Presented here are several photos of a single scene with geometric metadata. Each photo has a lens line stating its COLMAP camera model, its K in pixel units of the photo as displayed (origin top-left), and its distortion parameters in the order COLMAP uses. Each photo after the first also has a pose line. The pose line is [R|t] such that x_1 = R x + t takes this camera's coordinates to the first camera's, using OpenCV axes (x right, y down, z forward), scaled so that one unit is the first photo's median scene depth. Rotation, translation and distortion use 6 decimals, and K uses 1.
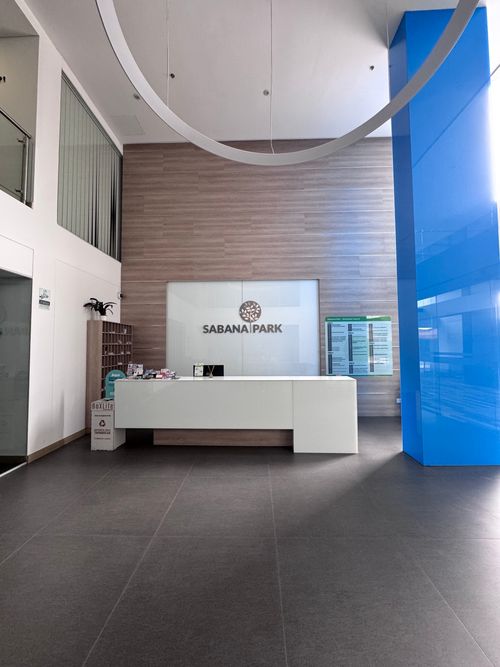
lens RADIAL K [[269.4, 0, 250.0], [0, 269.4, 333.5], [0, 0, 1]] dist [0.000300, 0.000018]
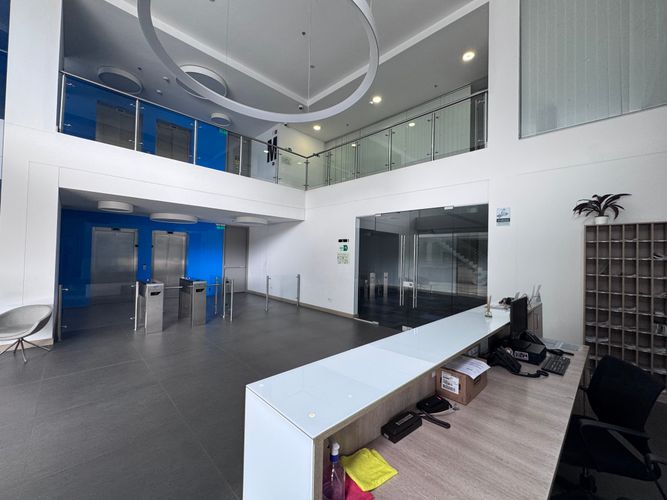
lens RADIAL K [[269.4, 0, 333.5], [0, 269.4, 250.0], [0, 0, 1]] dist [0.000300, 0.000018]
pose [[-0.689818, -0.026901, -0.723483, 0.539893], [0.016954, 0.998435, -0.053289, 0.058682], [0.723785, -0.049025, -0.688282, 1.256081]]
